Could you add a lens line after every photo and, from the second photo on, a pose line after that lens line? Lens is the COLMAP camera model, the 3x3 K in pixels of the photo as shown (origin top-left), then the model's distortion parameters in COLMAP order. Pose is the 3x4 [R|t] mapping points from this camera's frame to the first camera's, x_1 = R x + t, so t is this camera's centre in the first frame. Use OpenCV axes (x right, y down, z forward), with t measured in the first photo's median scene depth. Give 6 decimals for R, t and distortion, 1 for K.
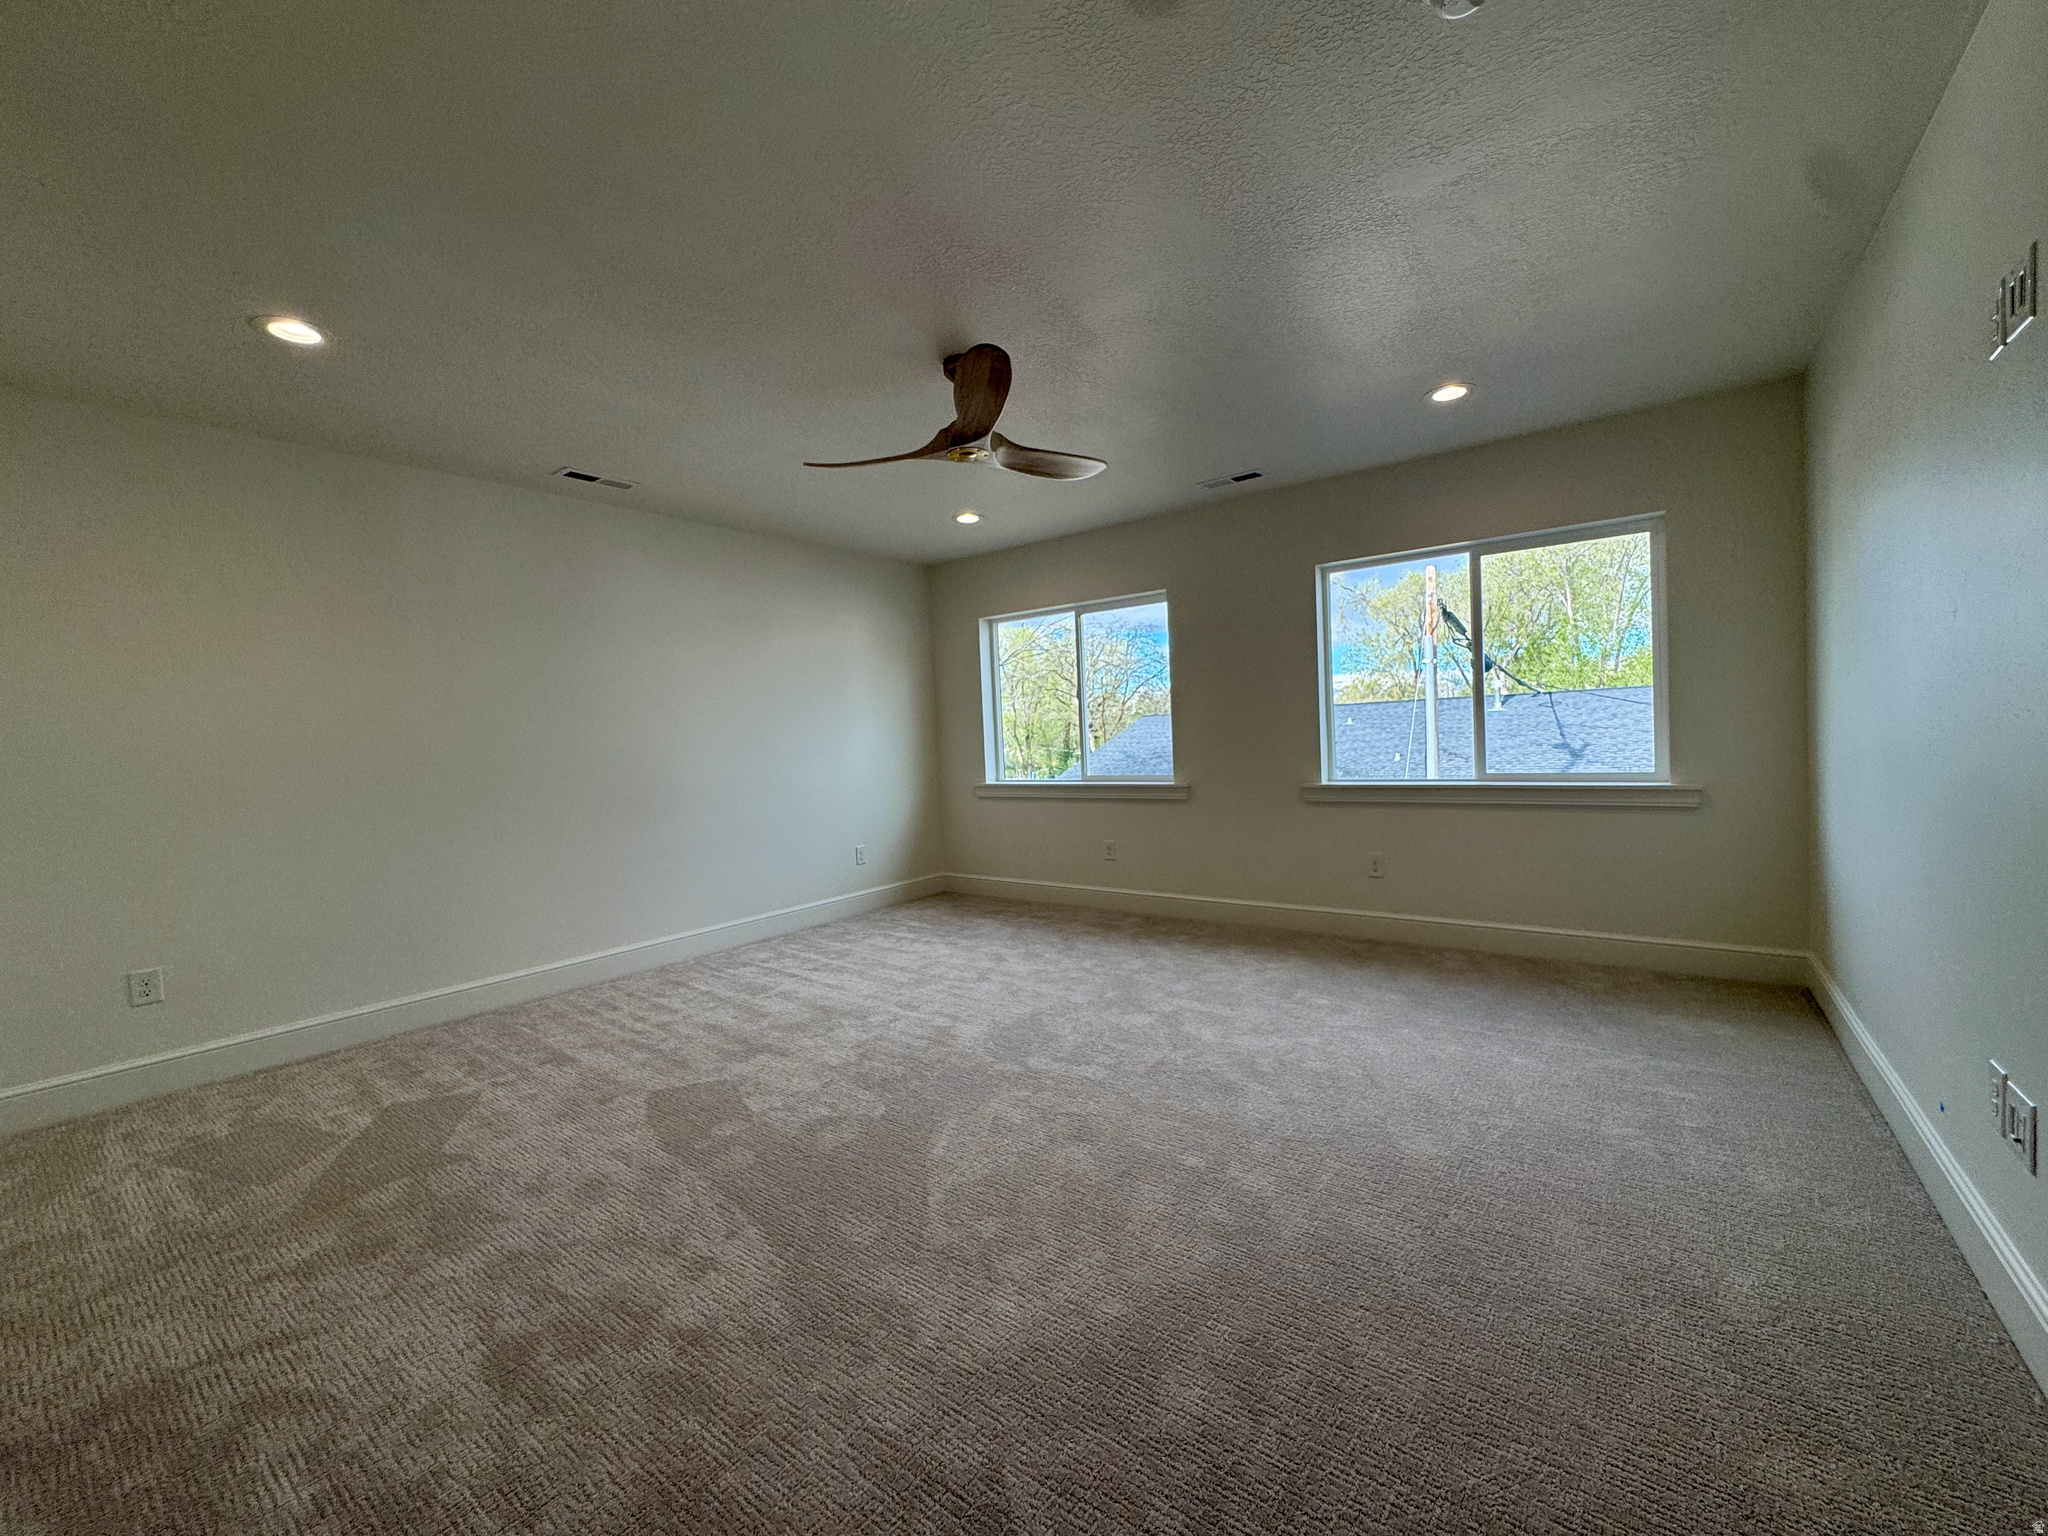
lens RADIAL K [[817.2, 0, 1024.8], [0, 817.2, 765.0], [0, 0, 1]] dist [-0.003436, 0.000371]
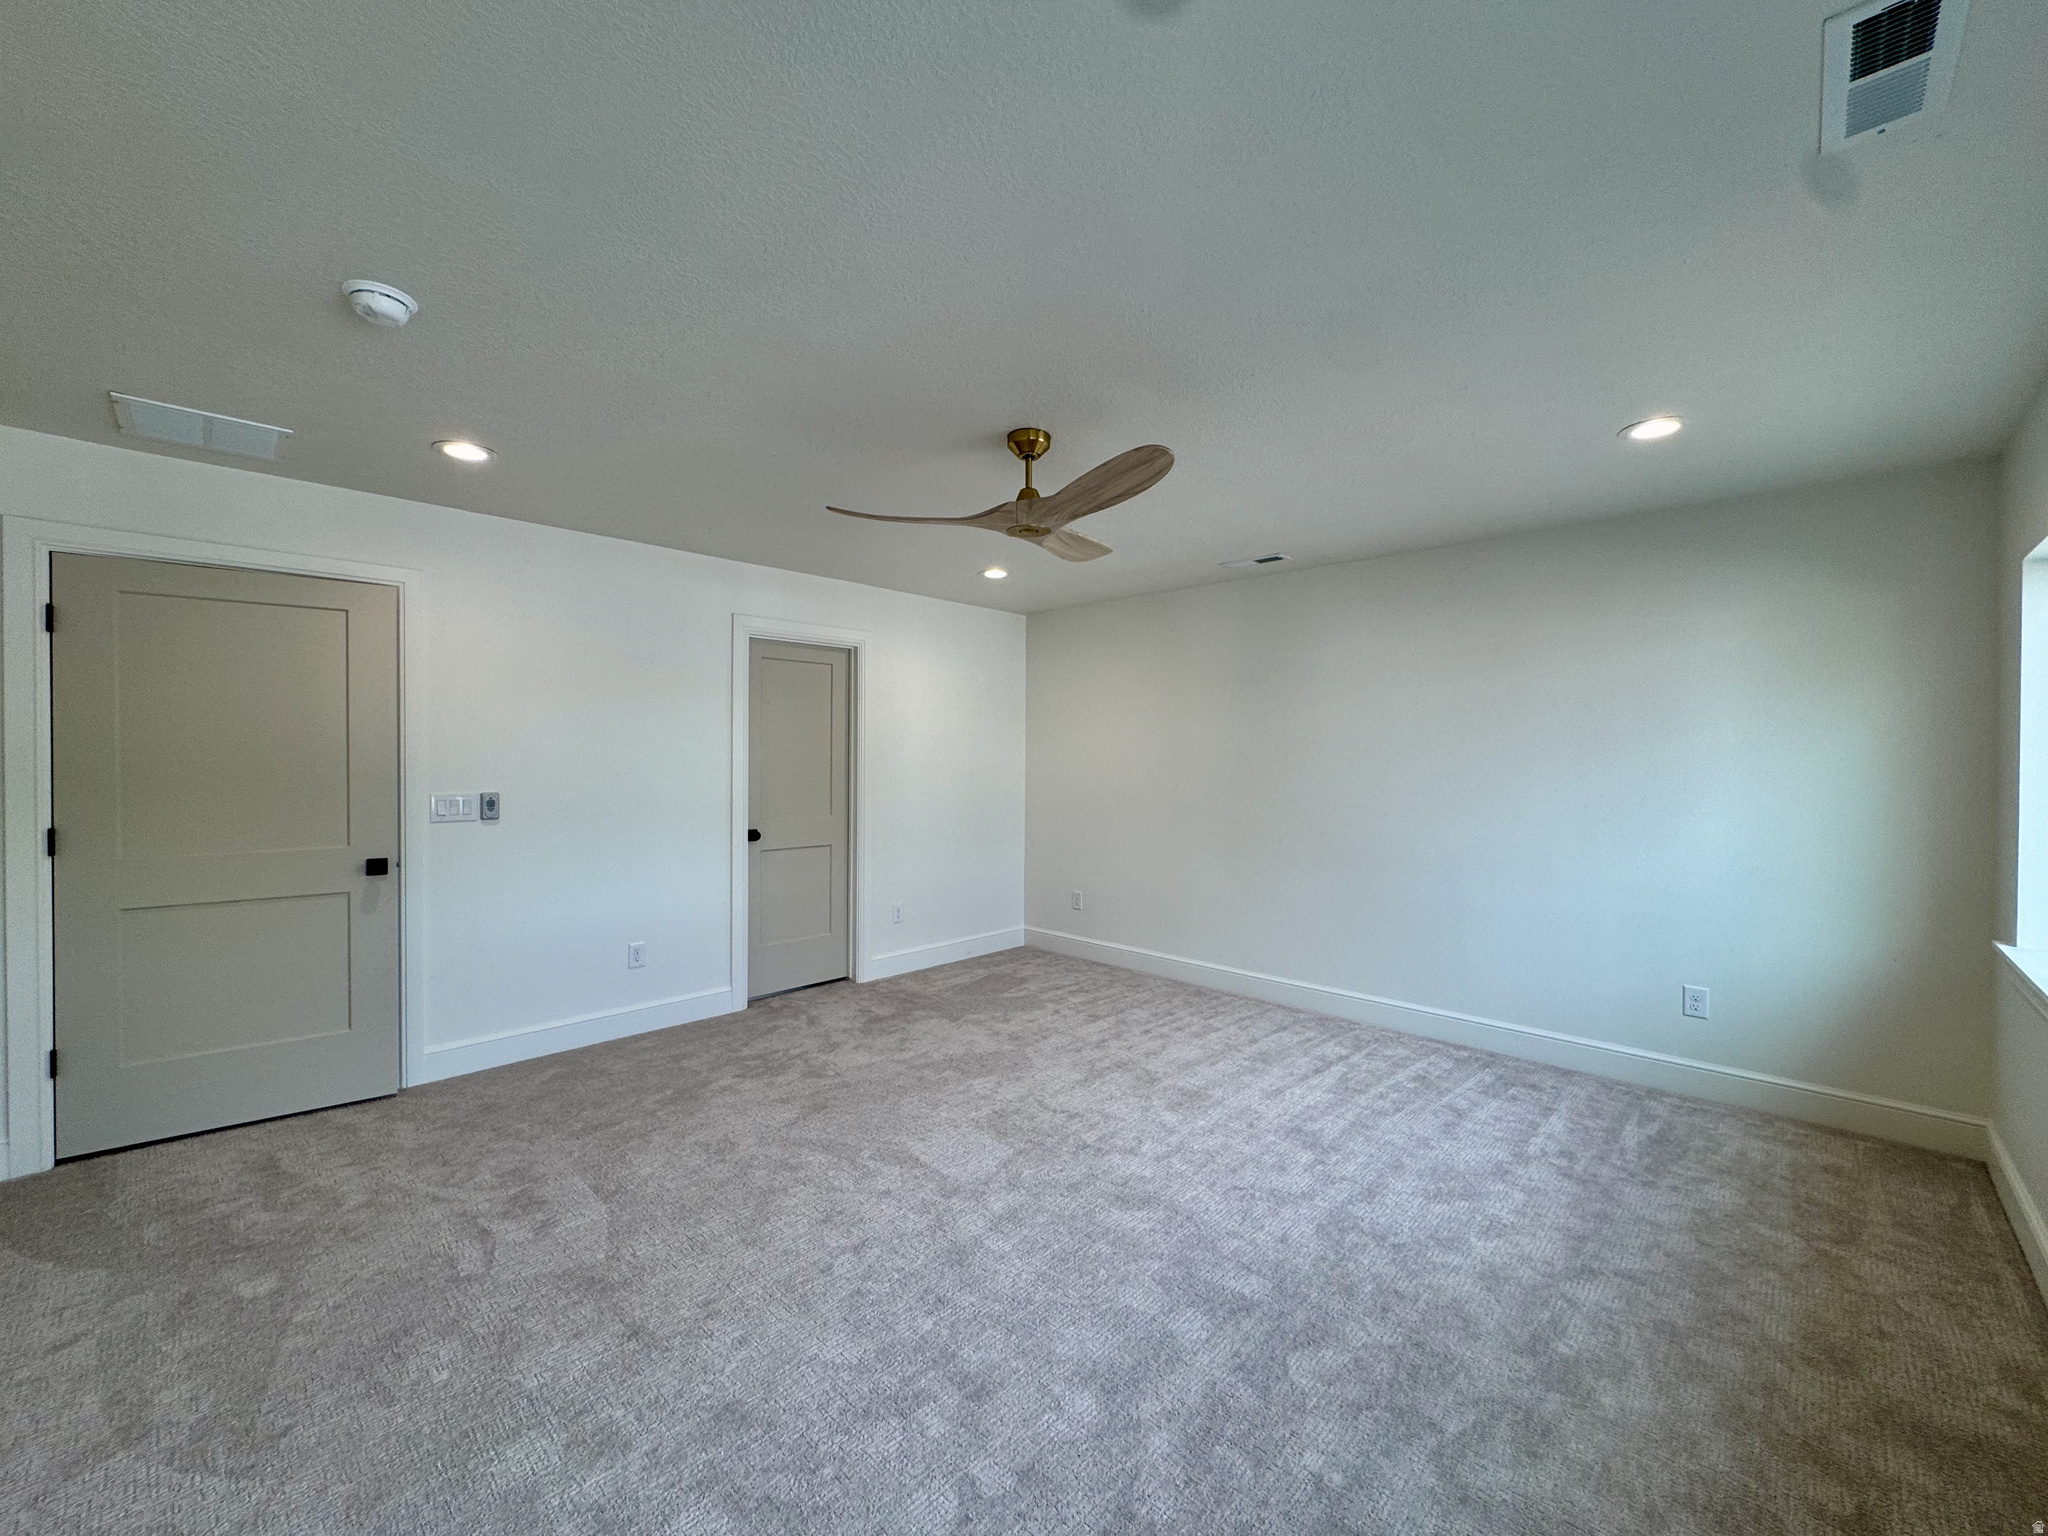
lens RADIAL K [[817.2, 0, 1024.8], [0, 817.2, 765.0], [0, 0, 1]] dist [-0.003436, 0.000371]
pose [[-0.108397, 0.050765, -0.992811, 0.720863], [-0.038975, 0.997710, 0.055271, -0.127833], [0.993343, 0.044686, -0.106171, 0.902781]]
